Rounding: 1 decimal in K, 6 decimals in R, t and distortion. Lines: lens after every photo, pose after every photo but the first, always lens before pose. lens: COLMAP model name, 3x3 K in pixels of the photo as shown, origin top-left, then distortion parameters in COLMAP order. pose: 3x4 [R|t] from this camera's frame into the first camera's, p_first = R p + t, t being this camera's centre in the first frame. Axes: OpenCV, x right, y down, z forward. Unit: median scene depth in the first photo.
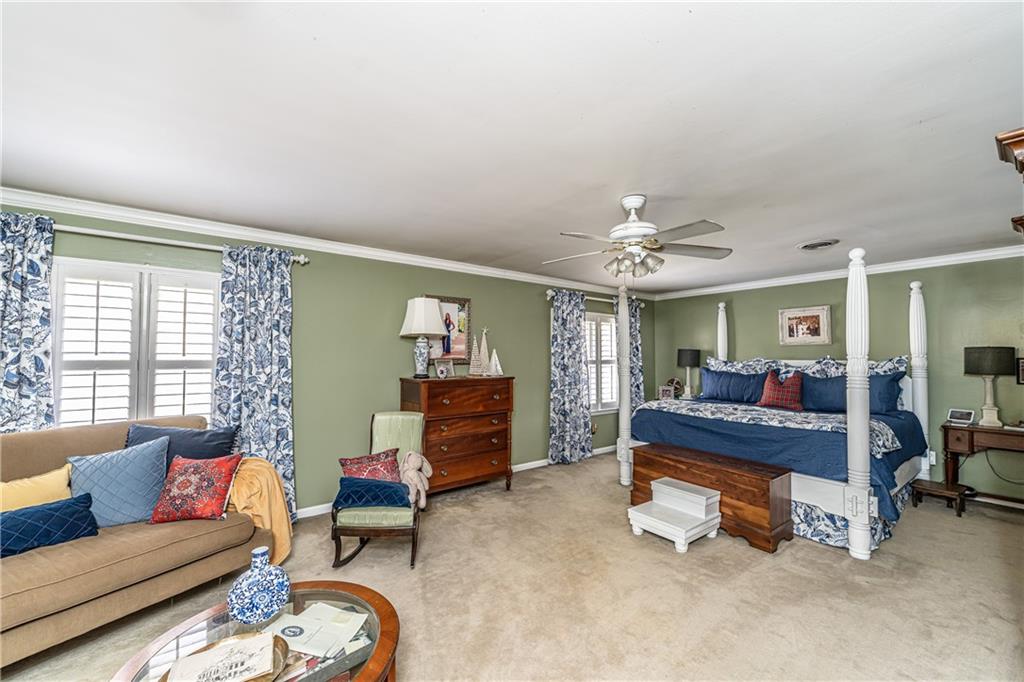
lens RADIAL K [[410.3, 0, 509.3], [0, 410.3, 344.7], [0, 0, 1]] dist [-0.001330, -0.000470]
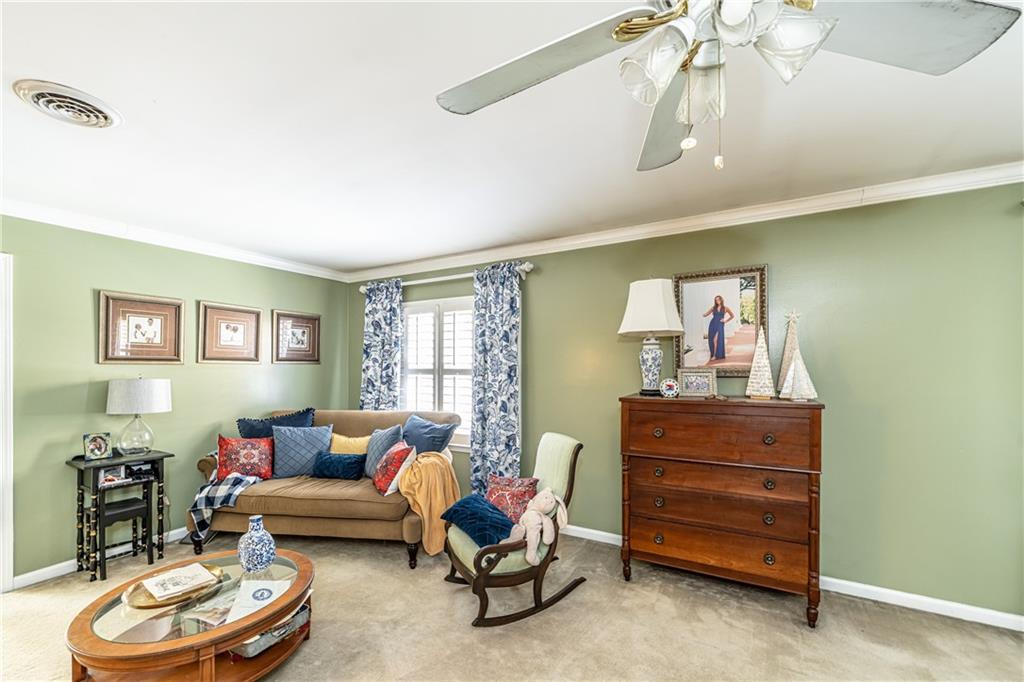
lens RADIAL K [[410.3, 0, 480.2], [0, 410.3, 365.4], [0, 0, 1]] dist [-0.001330, -0.000470]
pose [[0.380918, -0.003737, -0.924601, 0.386317], [0.030438, 0.999501, 0.008500, 0.018075], [0.924108, -0.031381, 0.380842, 0.541553]]
